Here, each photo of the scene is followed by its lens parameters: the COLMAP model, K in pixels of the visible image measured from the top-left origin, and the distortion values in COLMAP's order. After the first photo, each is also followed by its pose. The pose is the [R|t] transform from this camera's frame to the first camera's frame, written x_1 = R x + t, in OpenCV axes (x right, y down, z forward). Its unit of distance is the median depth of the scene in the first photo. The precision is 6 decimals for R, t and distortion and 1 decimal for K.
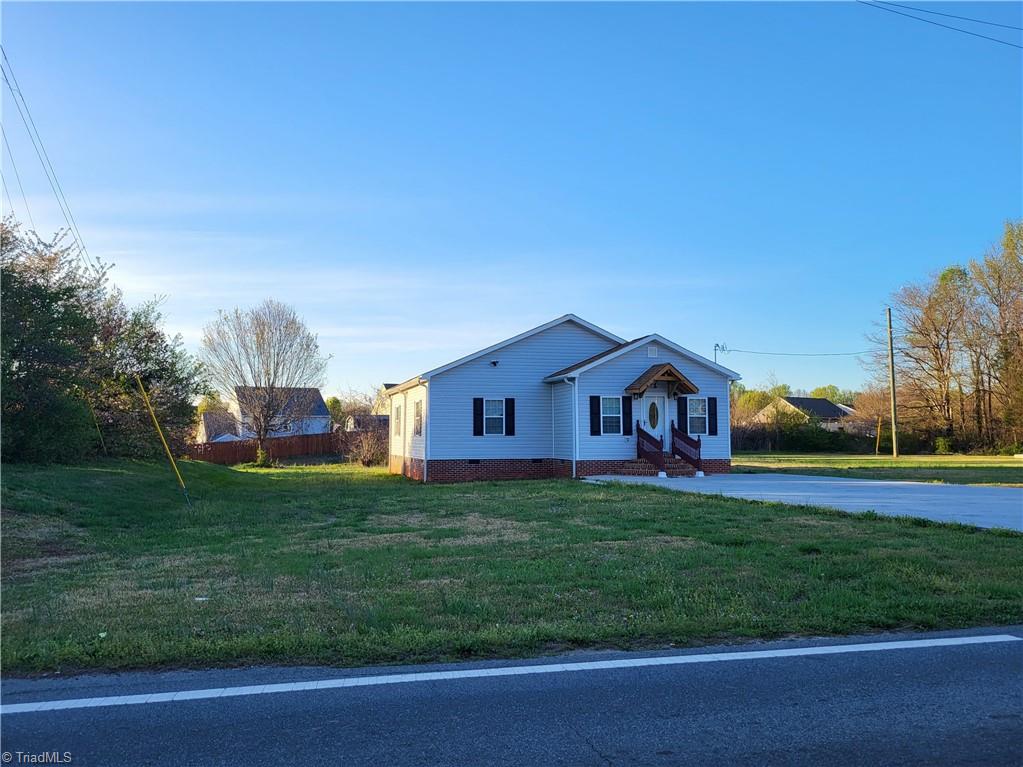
lens RADIAL K [[764.0, 0, 498.9], [0, 764.0, 373.4], [0, 0, 1]] dist [0.035730, 0.000616]
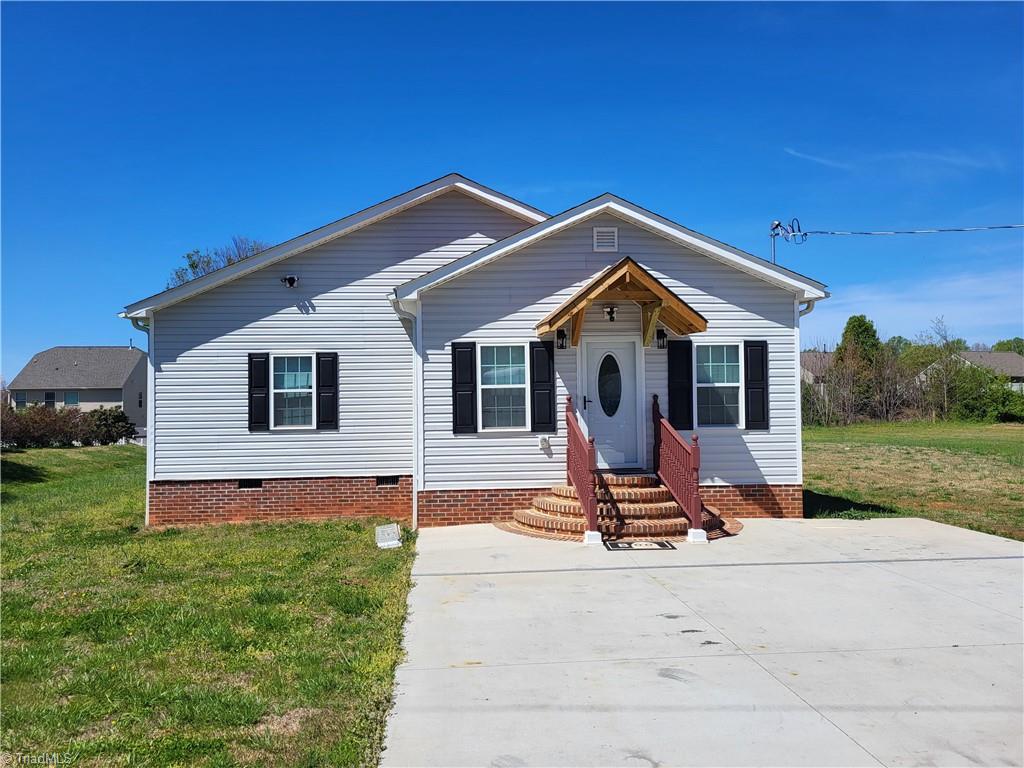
lens RADIAL K [[764.7, 0, 499.4], [0, 764.7, 373.9], [0, 0, 1]] dist [0.035730, 0.000616]
pose [[0.983589, -0.014906, -0.179808, 0.216261], [0.023843, 0.998580, 0.047645, 0.025910], [0.178842, -0.051150, 0.982547, 0.553915]]
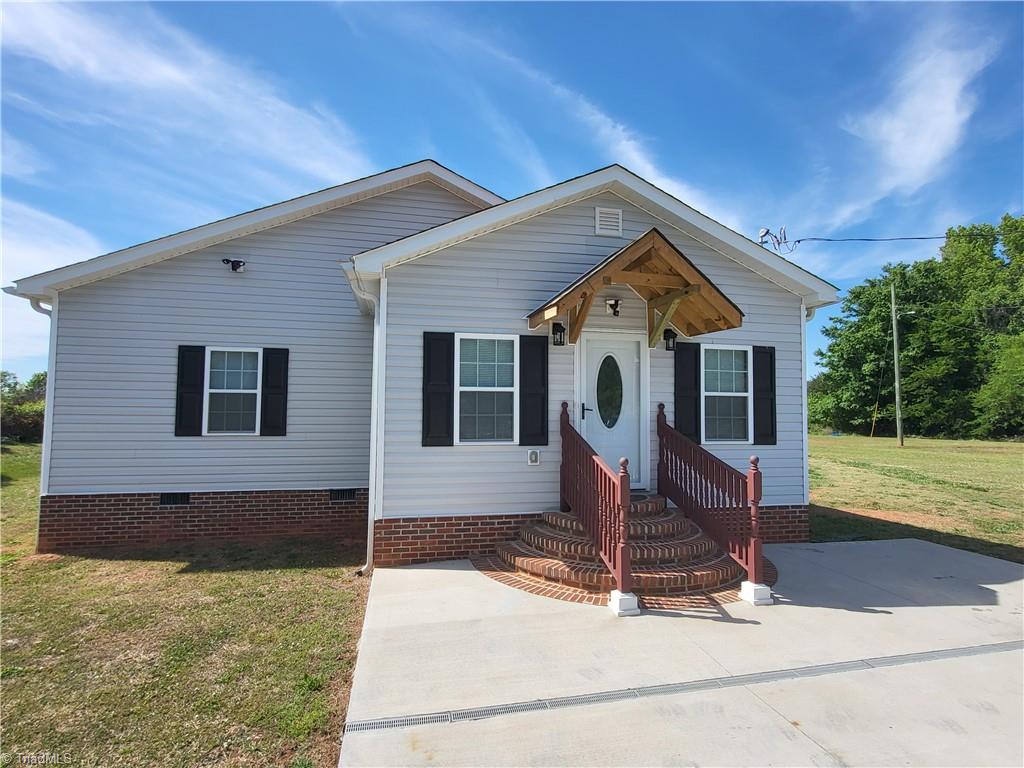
lens RADIAL K [[506.0, 0, 512.0], [0, 506.0, 384.0], [0, 0, 1]] dist [-0.000115, 0.000159]
pose [[0.998954, 0.010031, -0.044621, 0.163617], [-0.008736, 0.999537, 0.029137, 0.044086], [0.044892, -0.028717, 0.998579, 0.742925]]
